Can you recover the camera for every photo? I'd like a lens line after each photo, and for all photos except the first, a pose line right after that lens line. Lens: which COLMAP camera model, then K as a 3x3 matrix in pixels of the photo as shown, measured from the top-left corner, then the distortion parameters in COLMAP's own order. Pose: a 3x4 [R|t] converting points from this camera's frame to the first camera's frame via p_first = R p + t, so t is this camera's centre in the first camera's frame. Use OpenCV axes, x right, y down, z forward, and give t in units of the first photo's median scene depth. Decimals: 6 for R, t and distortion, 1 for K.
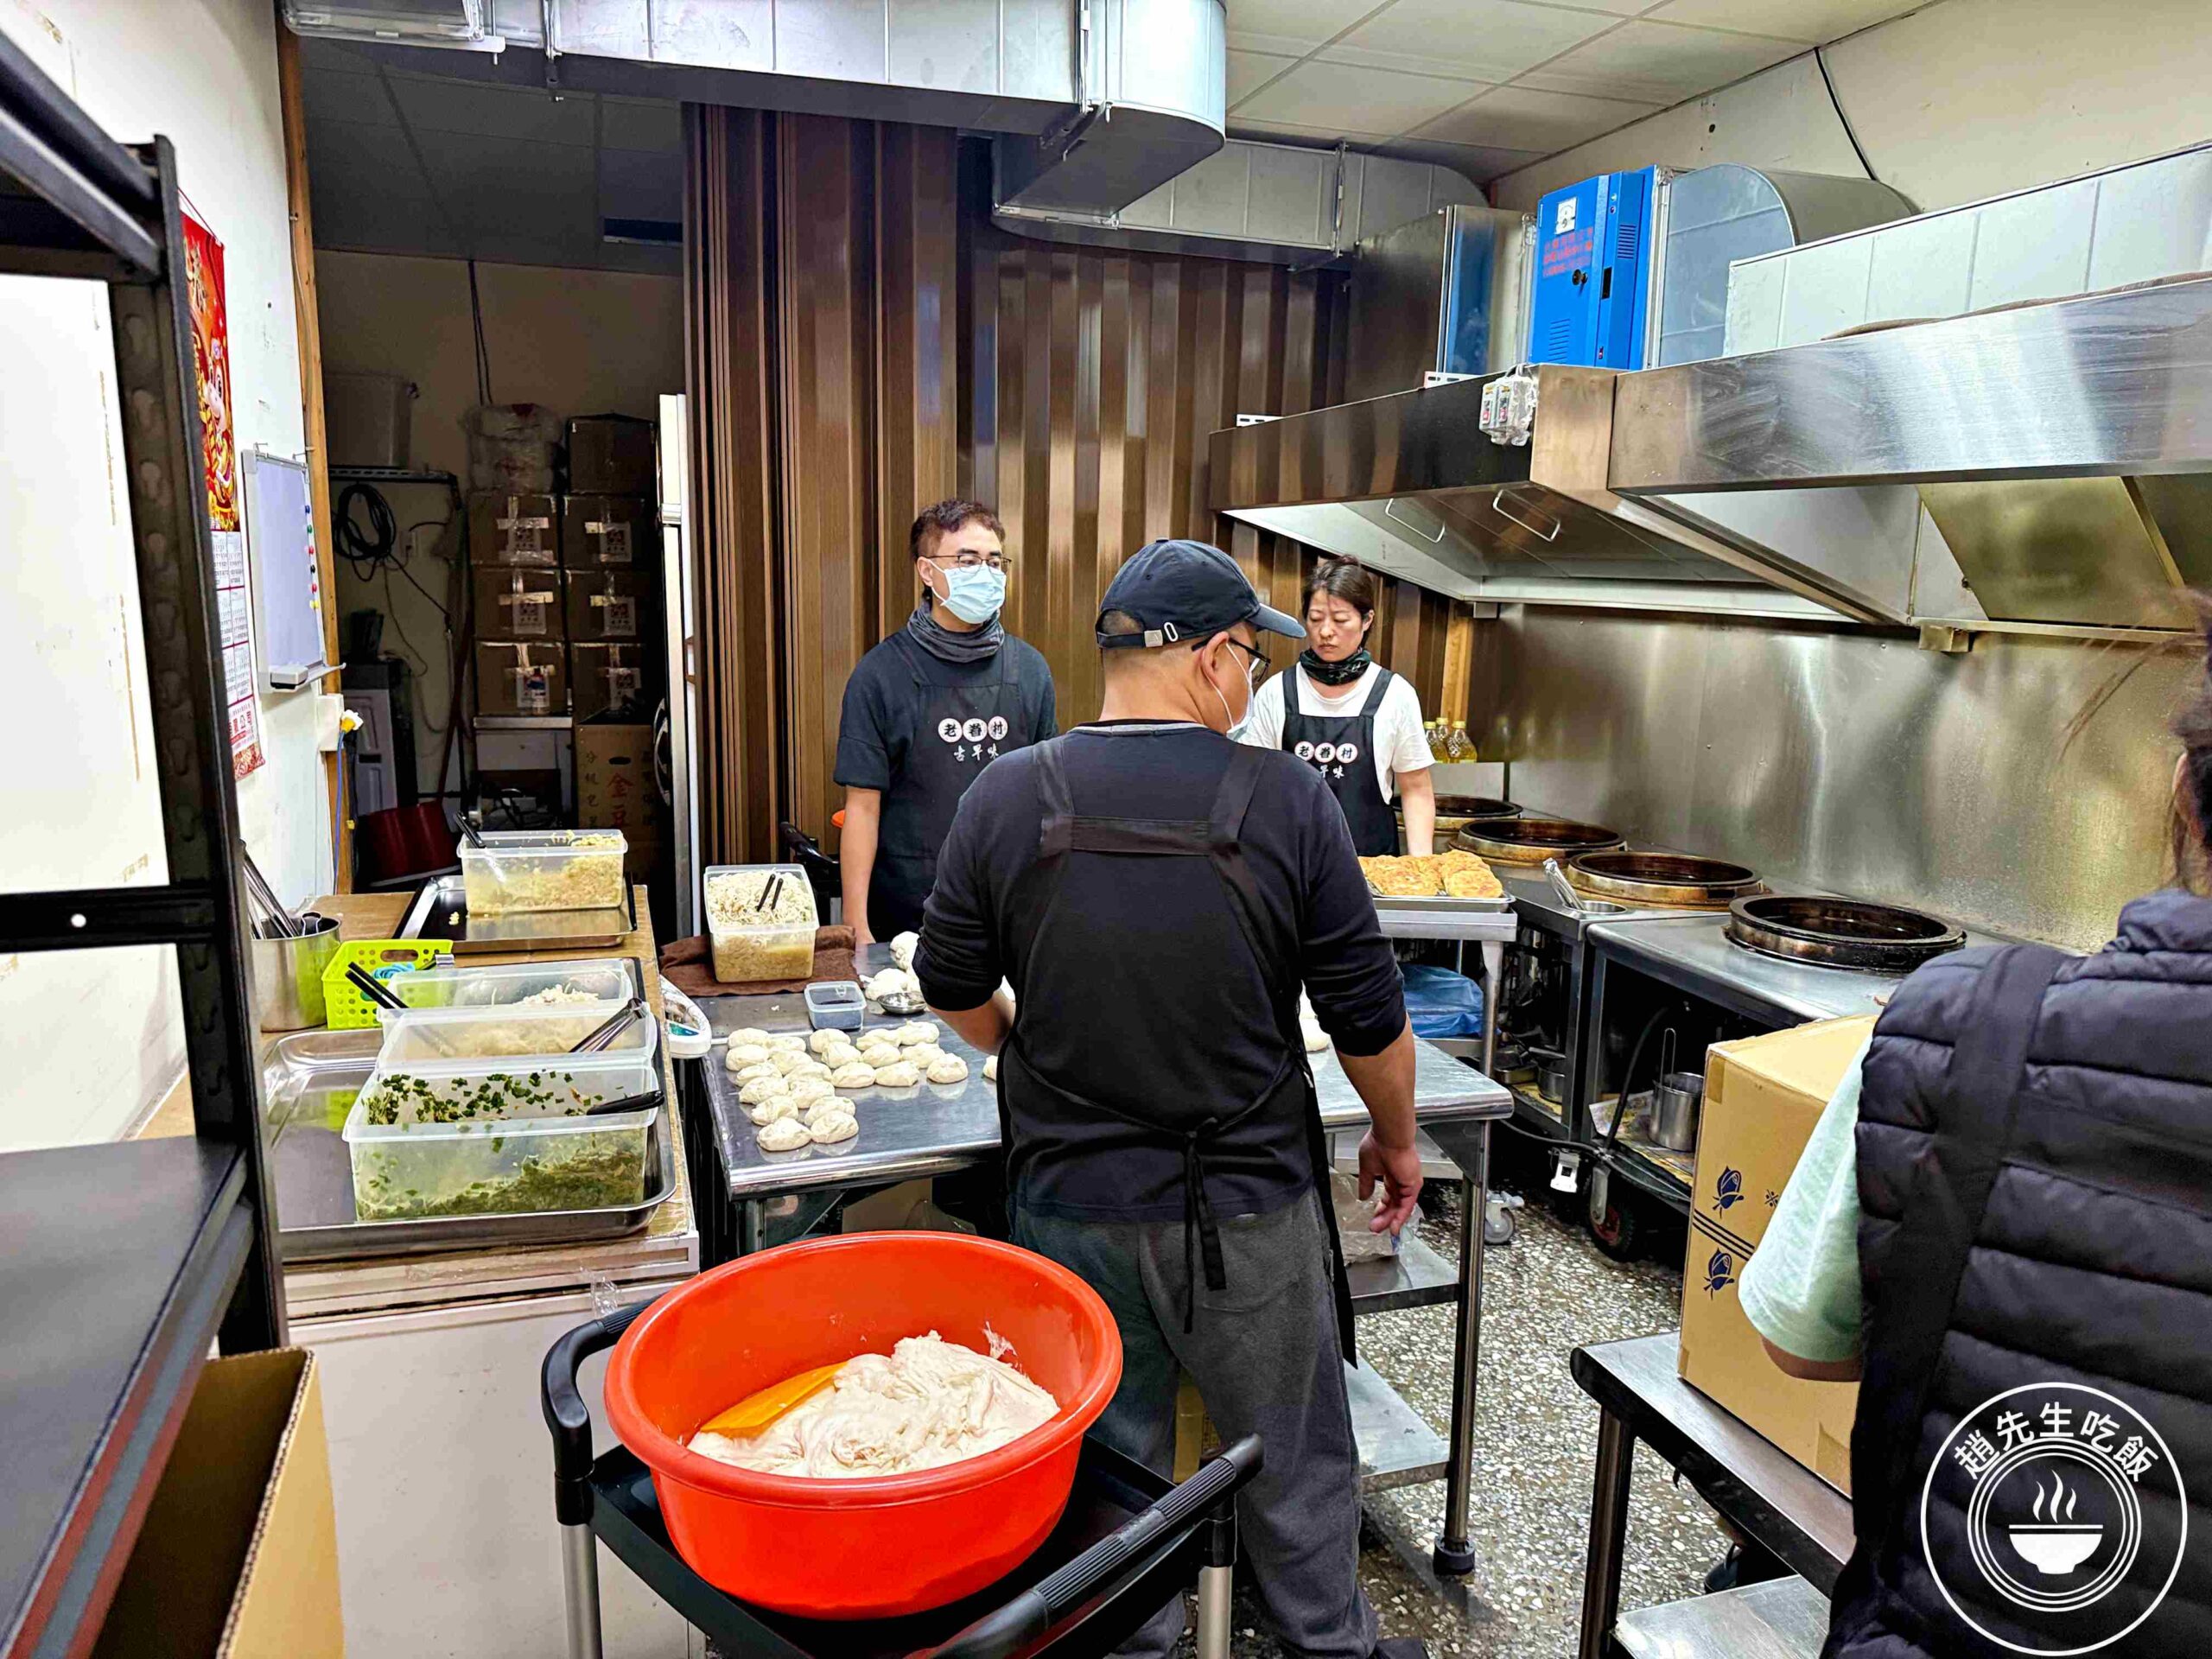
lens RADIAL K [[1567.7, 0, 1102.9], [0, 1567.7, 843.0], [0, 0, 1]] dist [0.006613, -0.003069]
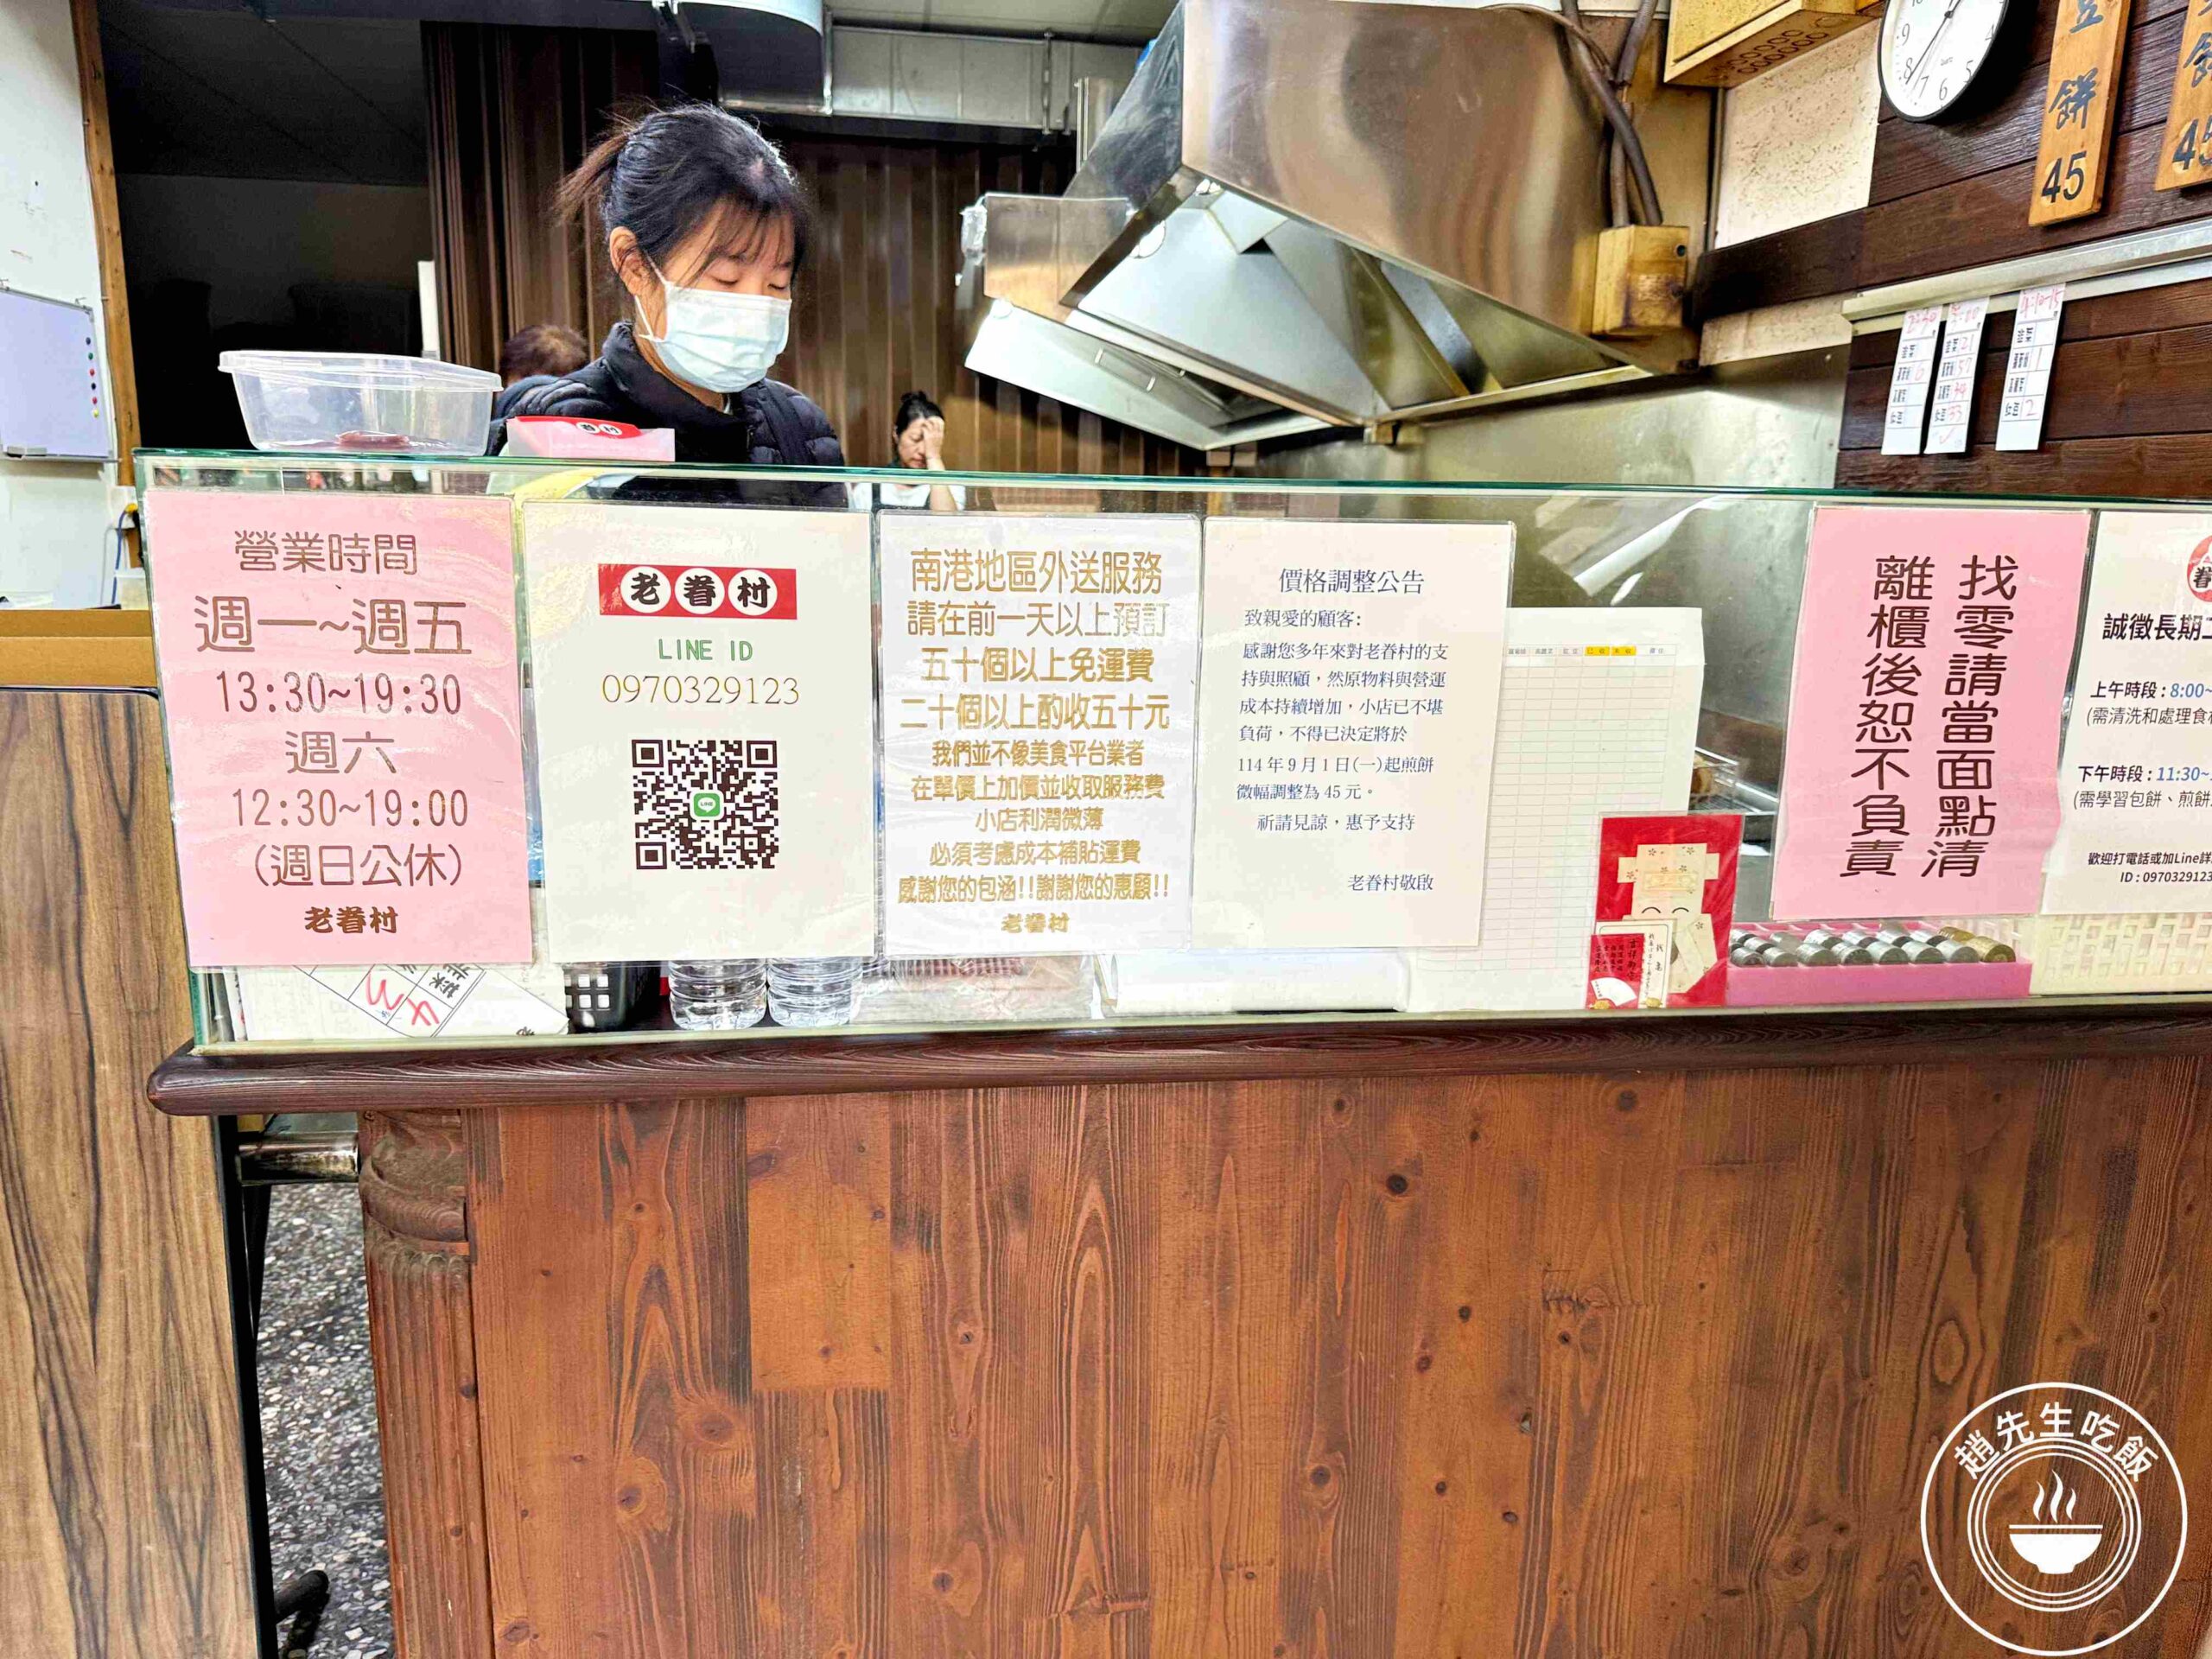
lens RADIAL K [[1581.8, 0, 1092.8], [0, 1581.8, 836.6], [0, 0, 1]] dist [0.006155, -0.000165]
pose [[0.983394, 0.032088, -0.178626, 0.571420], [-0.028900, 0.999374, 0.020423, 0.153403], [0.179169, -0.014921, 0.983705, -0.180258]]
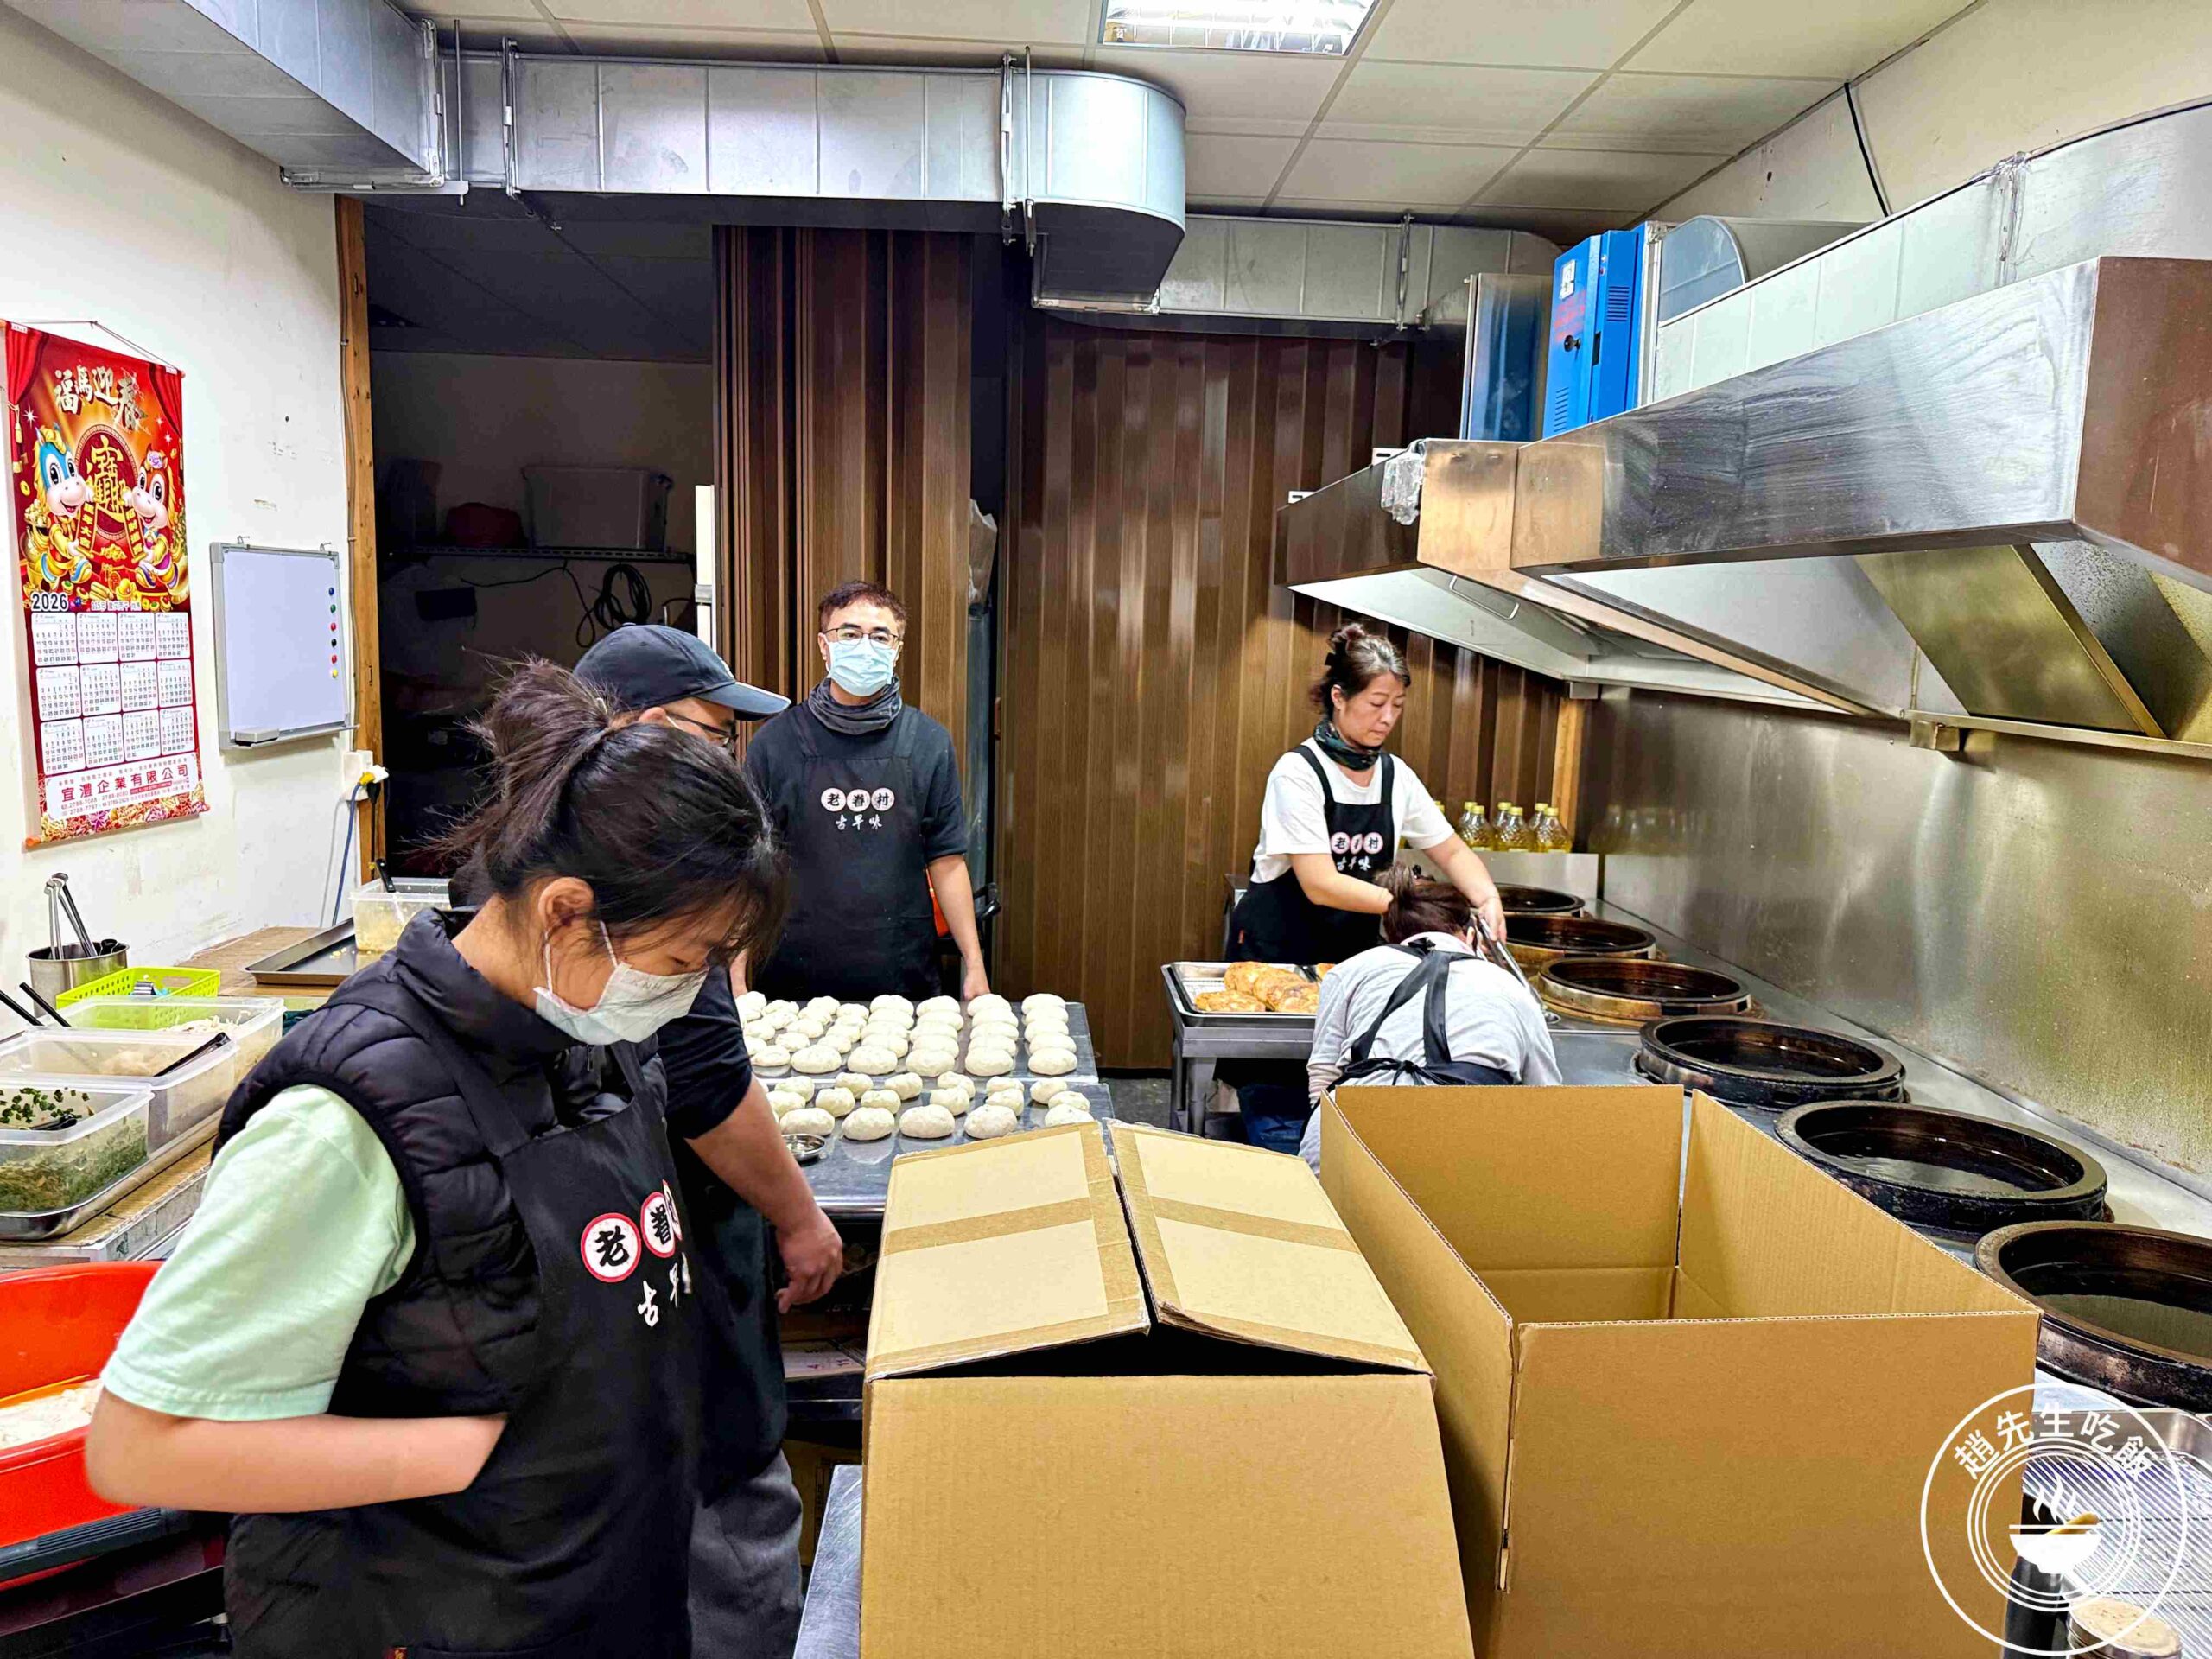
lens RADIAL K [[1554.6, 0, 1100.0], [0, 1554.6, 824.2], [0, 0, 1]] dist [0.004578, -0.005691]
pose [[0.963856, 0.038622, -0.263608, 0.334609], [-0.052662, 0.997534, -0.046404, -0.016754], [0.261166, 0.058609, 0.963513, 0.051110]]
